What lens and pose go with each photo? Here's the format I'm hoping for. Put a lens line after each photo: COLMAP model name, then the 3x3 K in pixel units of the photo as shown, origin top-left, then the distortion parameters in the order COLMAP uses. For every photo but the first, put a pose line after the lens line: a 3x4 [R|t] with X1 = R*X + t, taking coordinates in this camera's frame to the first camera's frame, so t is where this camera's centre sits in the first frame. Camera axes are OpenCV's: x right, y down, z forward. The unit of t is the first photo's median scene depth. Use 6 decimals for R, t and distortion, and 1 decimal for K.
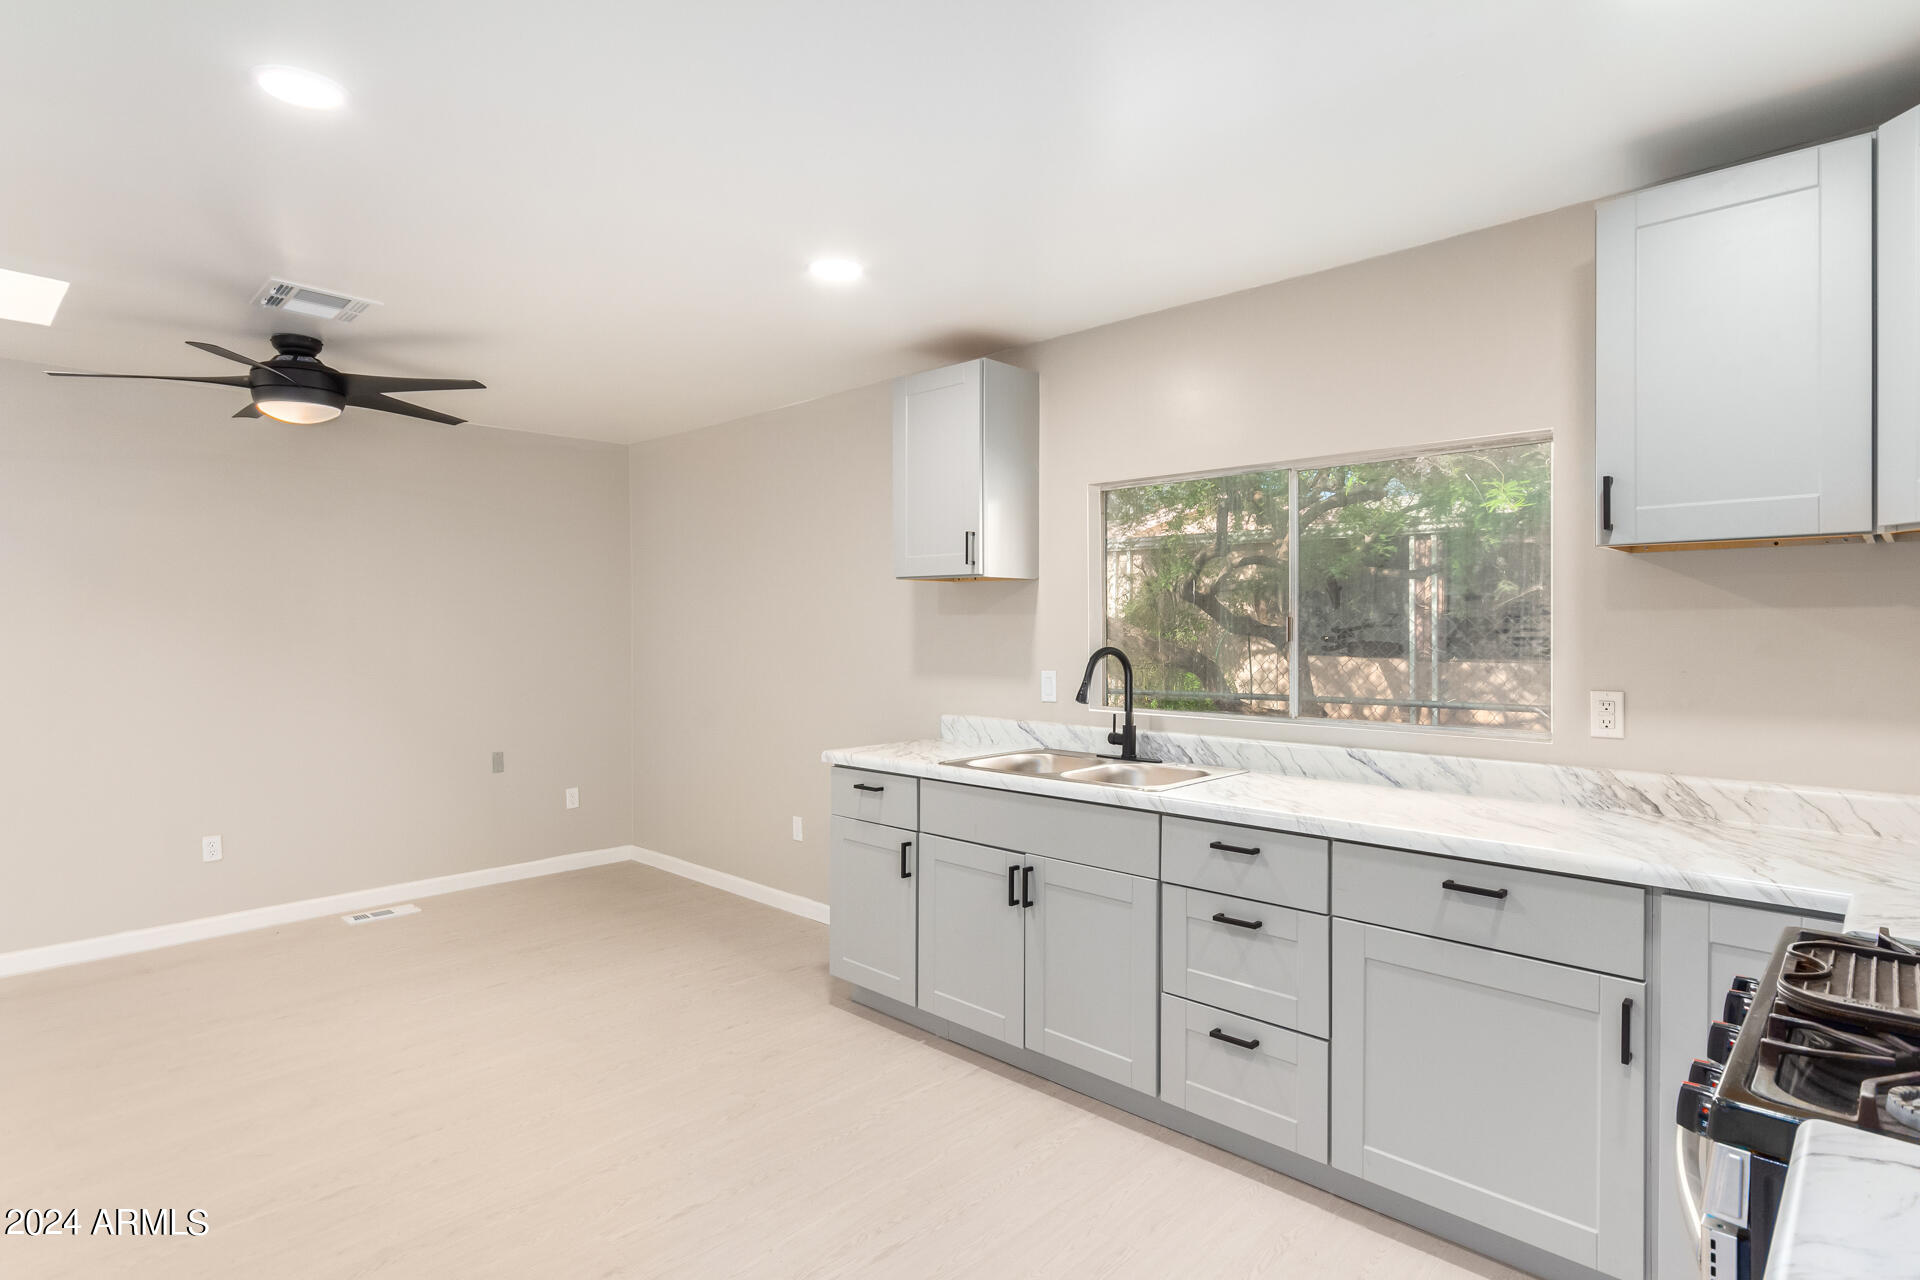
lens RADIAL K [[975.4, 0, 959.8], [0, 975.4, 629.5], [0, 0, 1]] dist [0.001336, 0.000141]
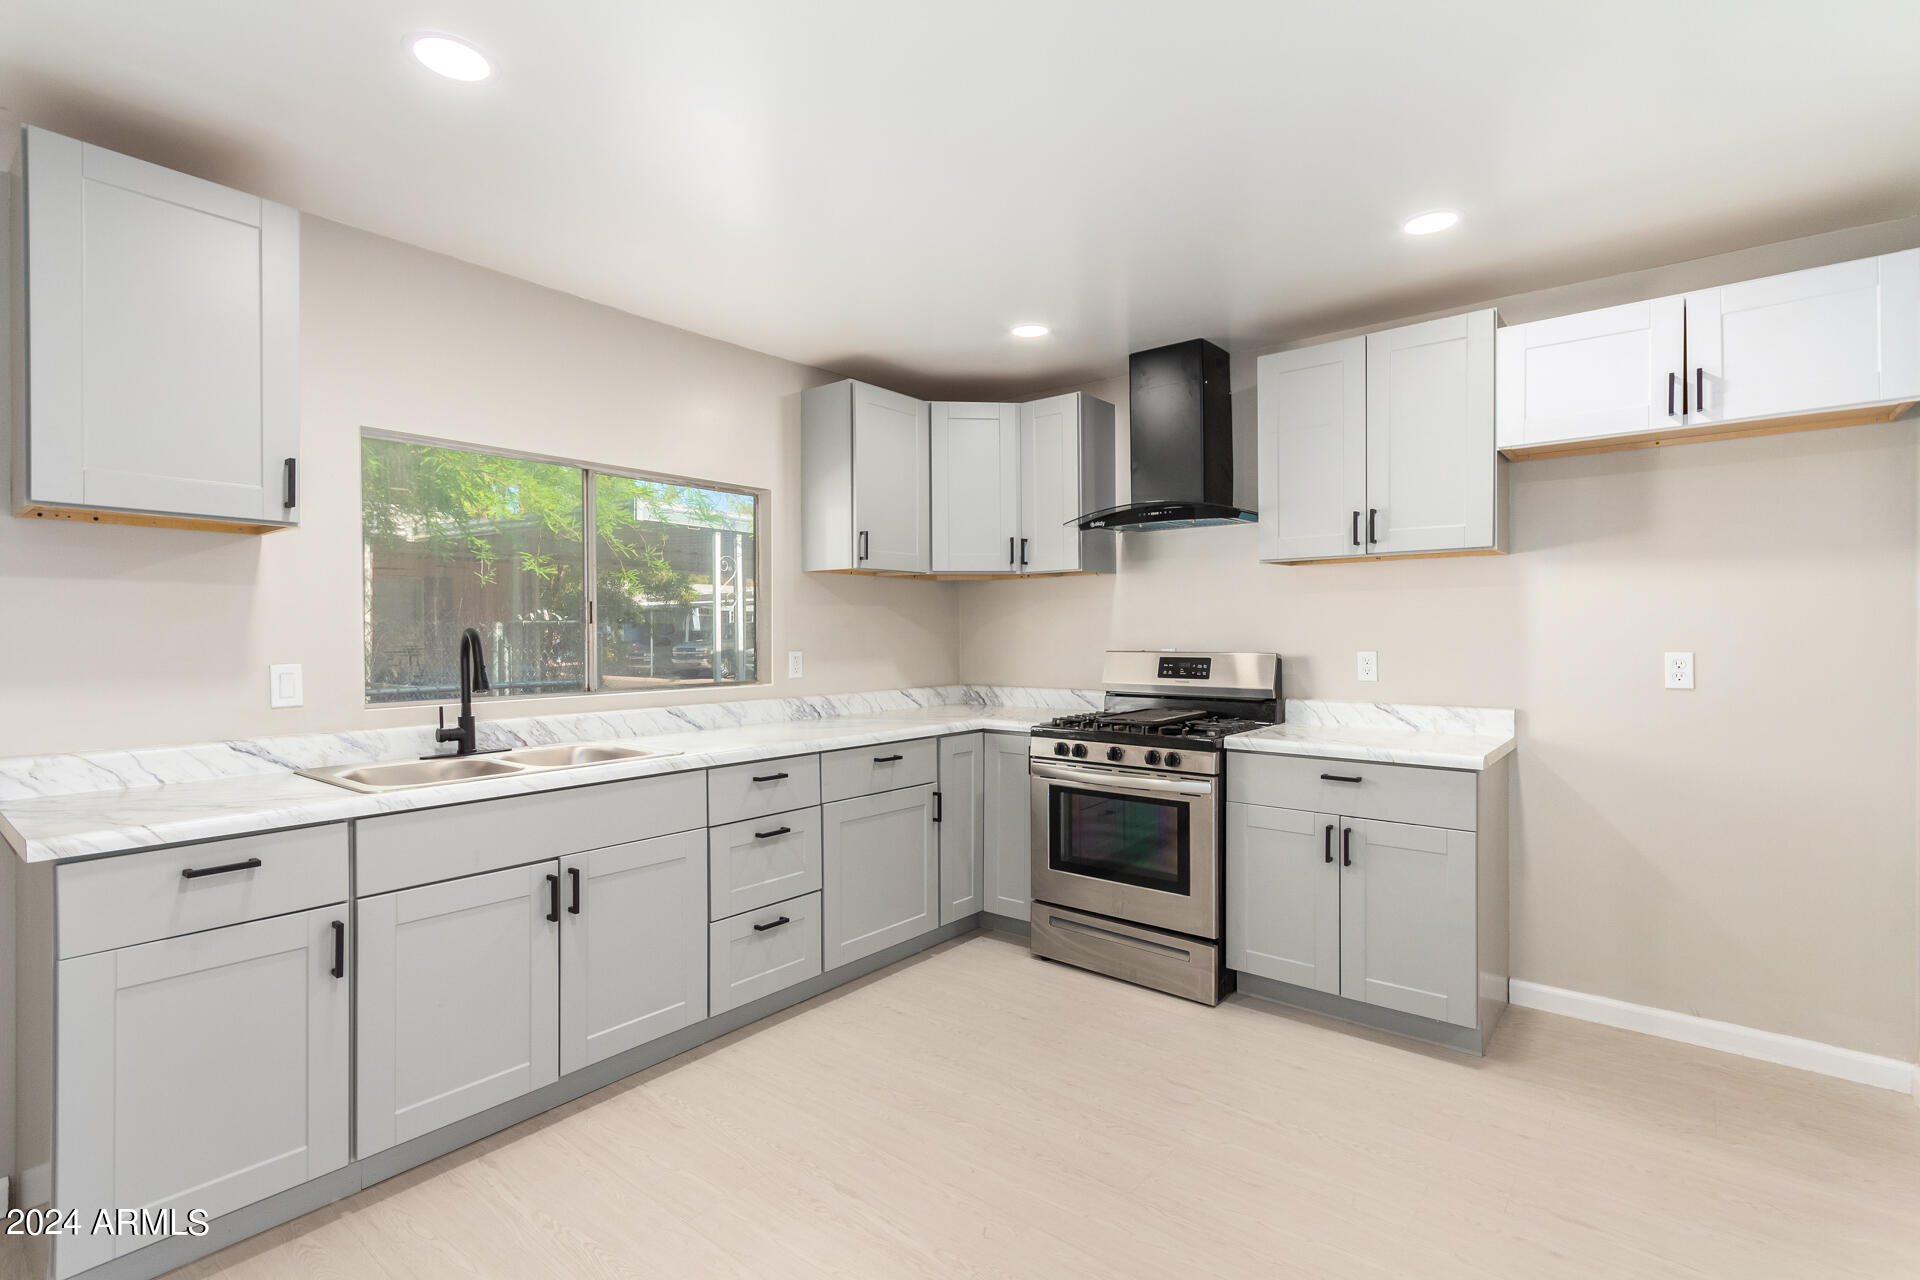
lens RADIAL K [[890.4, 0, 953.9], [0, 890.4, 633.4], [0, 0, 1]] dist [0.004238, 0.001117]
pose [[-0.072802, 0.001395, 0.997345, -0.745935], [0.005997, 0.999982, -0.000961, 0.028097], [-0.997328, 0.005911, -0.072809, 0.681176]]
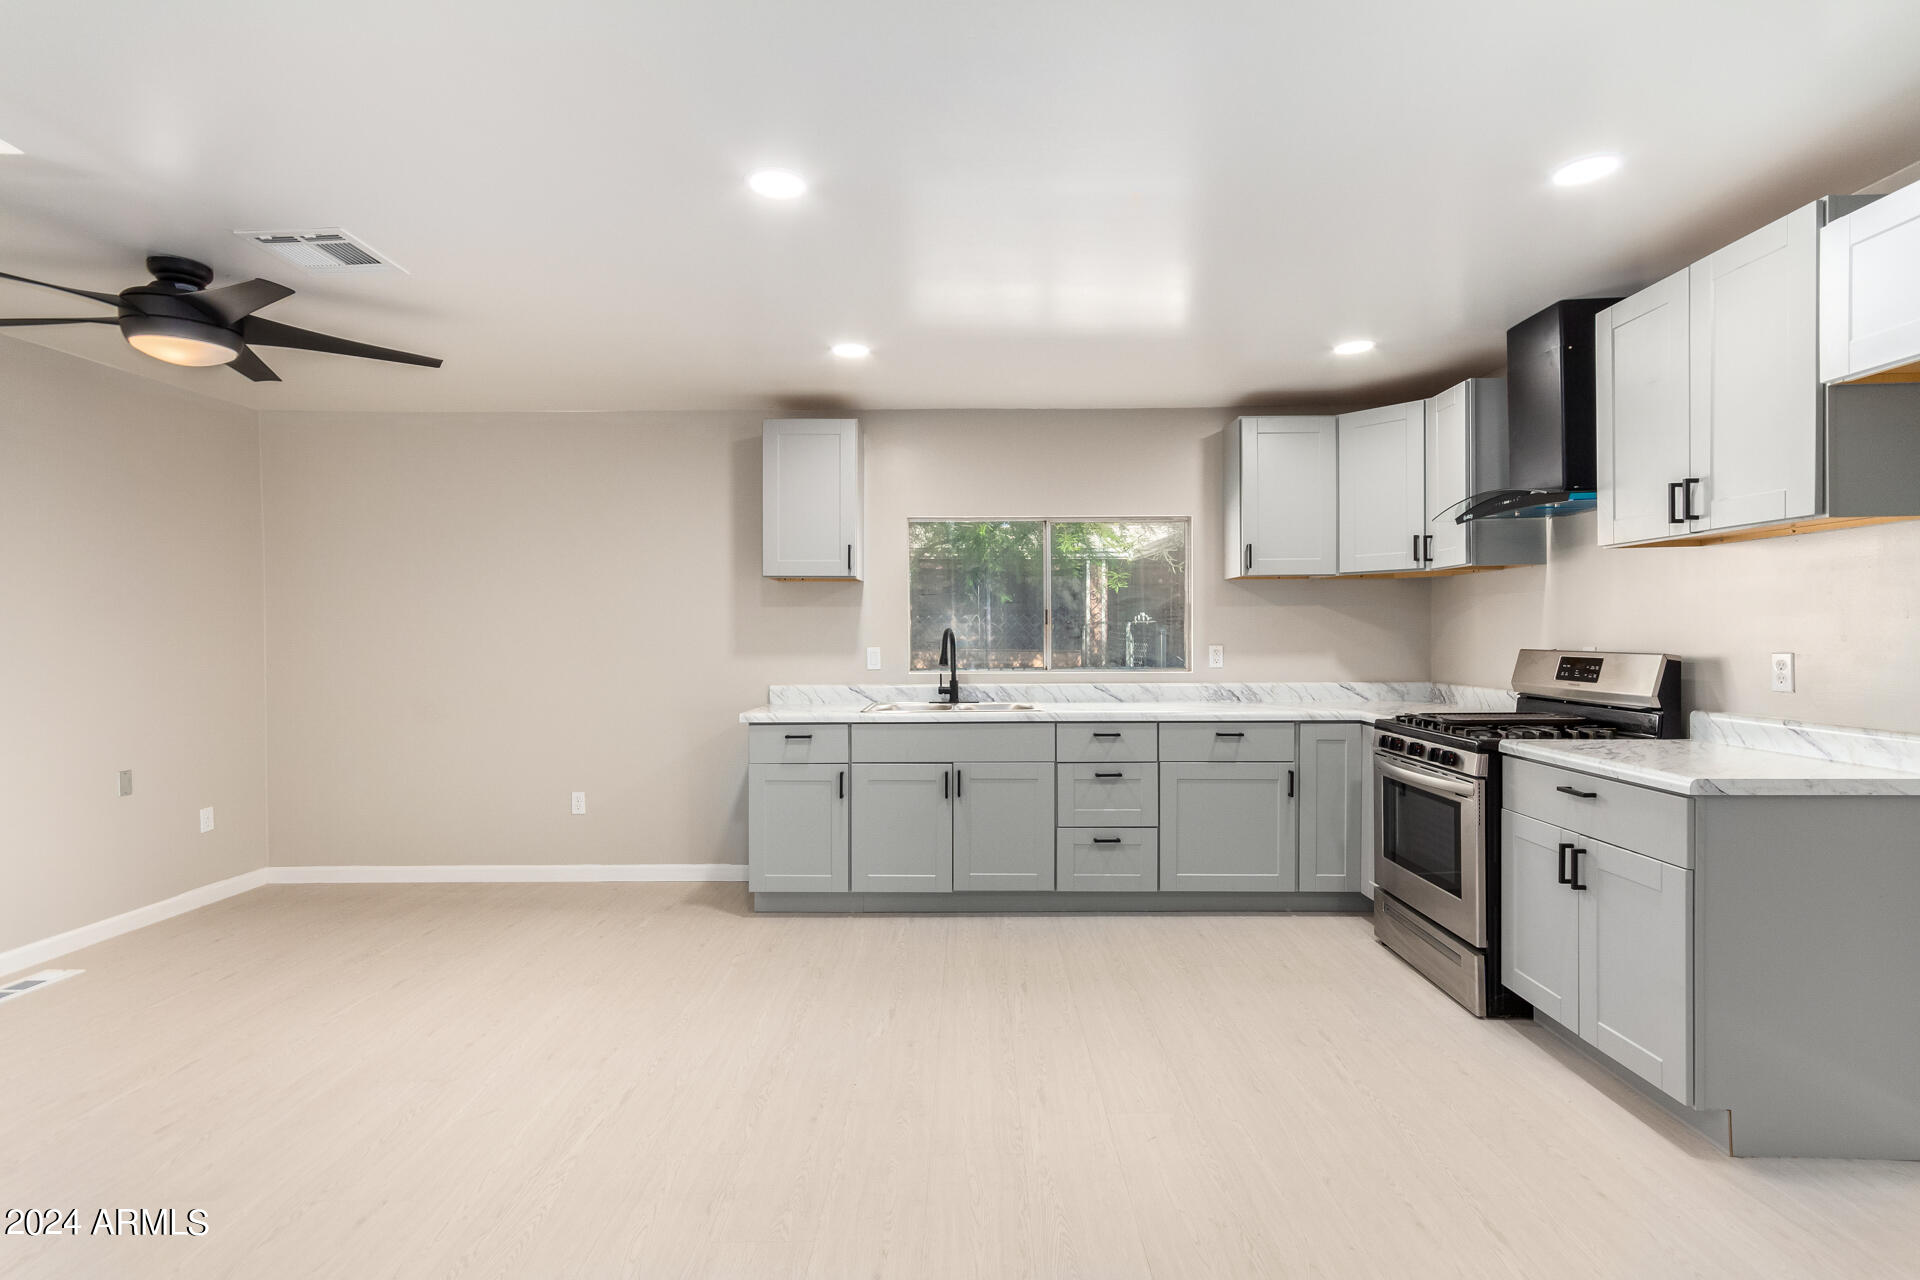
lens RADIAL K [[890.4, 0, 953.9], [0, 890.4, 633.4], [0, 0, 1]] dist [0.004238, 0.001117]
pose [[0.737746, -0.003194, 0.675071, -0.840670], [0.005507, 0.999984, -0.001286, 0.030107], [-0.675056, 0.004666, 0.737752, -0.020914]]
